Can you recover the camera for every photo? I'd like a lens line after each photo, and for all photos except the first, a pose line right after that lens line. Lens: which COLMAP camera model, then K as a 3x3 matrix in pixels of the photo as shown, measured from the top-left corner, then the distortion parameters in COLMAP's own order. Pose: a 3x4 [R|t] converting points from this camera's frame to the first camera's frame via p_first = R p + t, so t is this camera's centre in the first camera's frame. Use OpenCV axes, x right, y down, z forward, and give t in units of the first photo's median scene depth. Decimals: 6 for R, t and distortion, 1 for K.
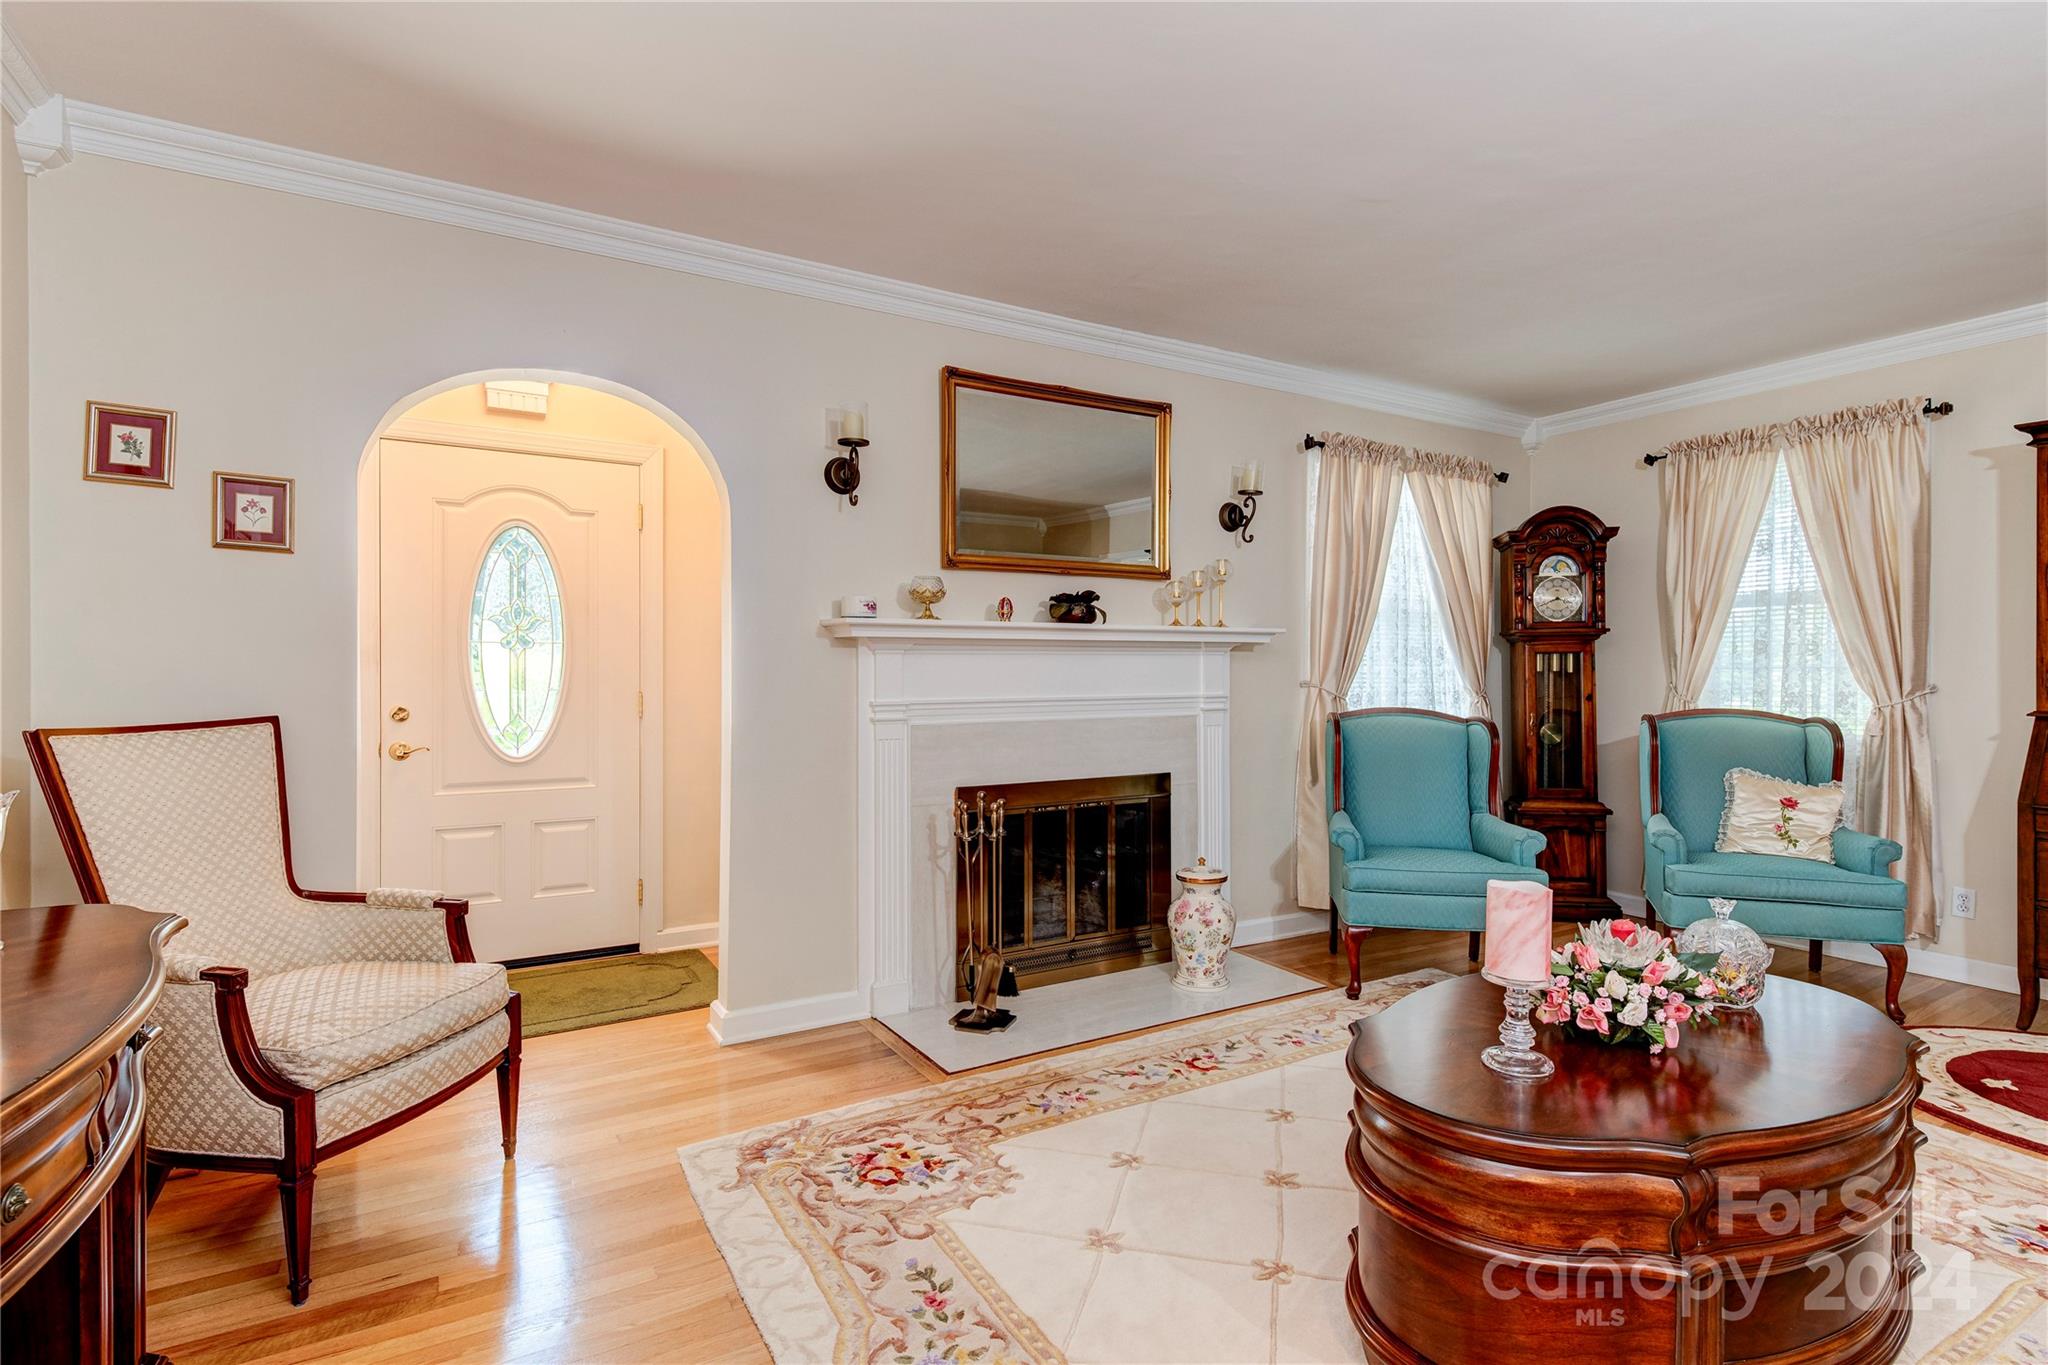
lens RADIAL K [[993.2, 0, 1024.4], [0, 993.2, 668.9], [0, 0, 1]] dist [0.000903, -0.000674]
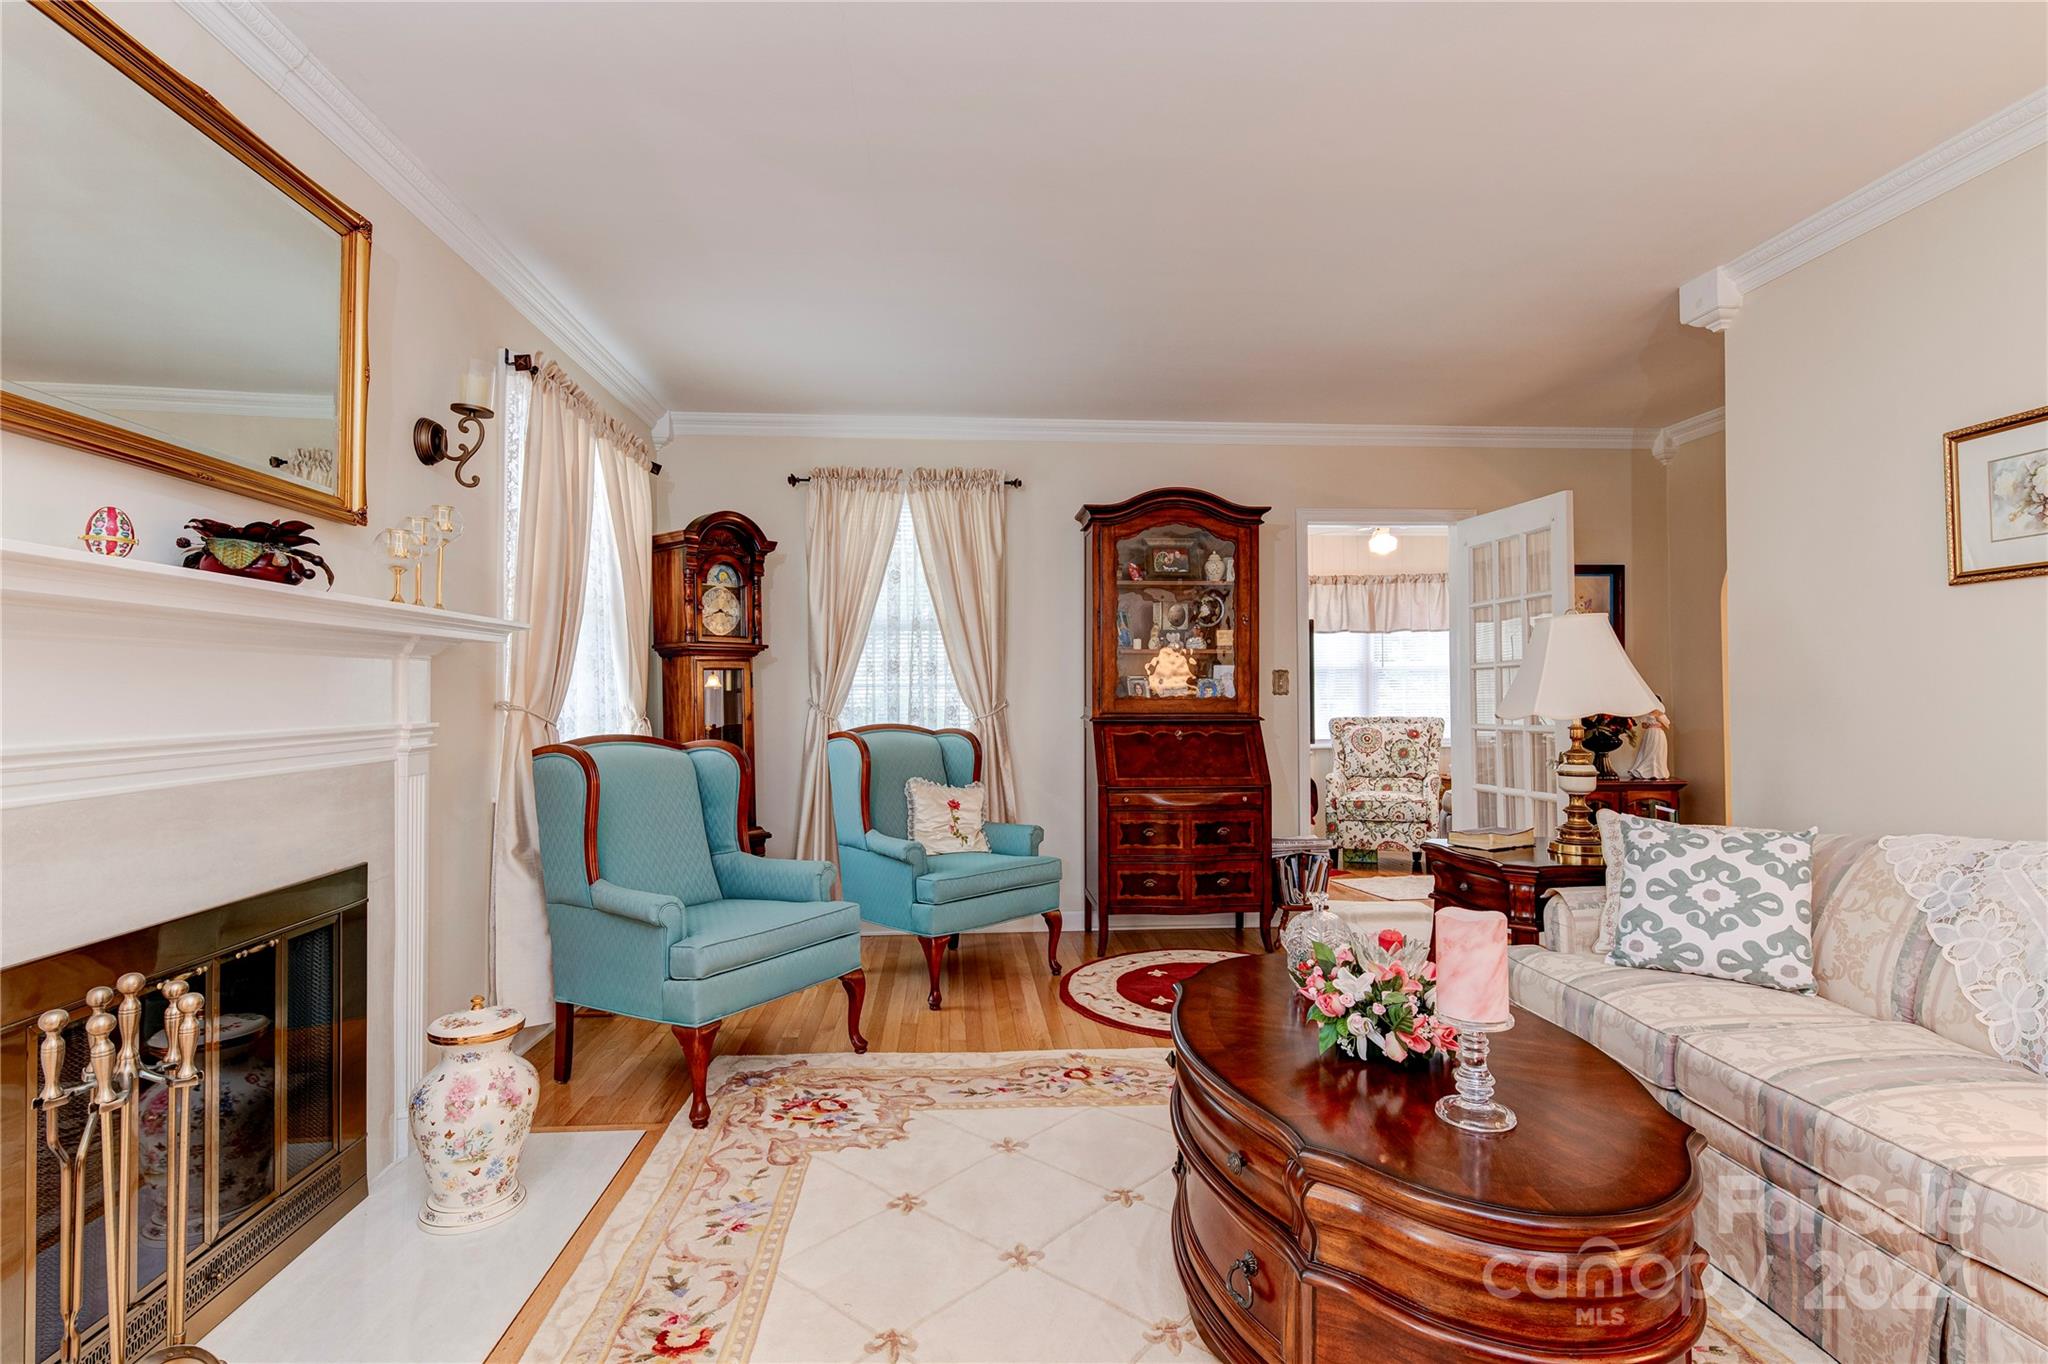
lens RADIAL K [[998.7, 0, 1030.3], [0, 998.7, 676.3], [0, 0, 1]] dist [0.020924, -0.013663]
pose [[0.442961, 0.013799, 0.896435, -0.196985], [0.002615, 0.999857, -0.016683, 0.007450], [-0.896537, 0.009734, 0.442861, 0.386234]]
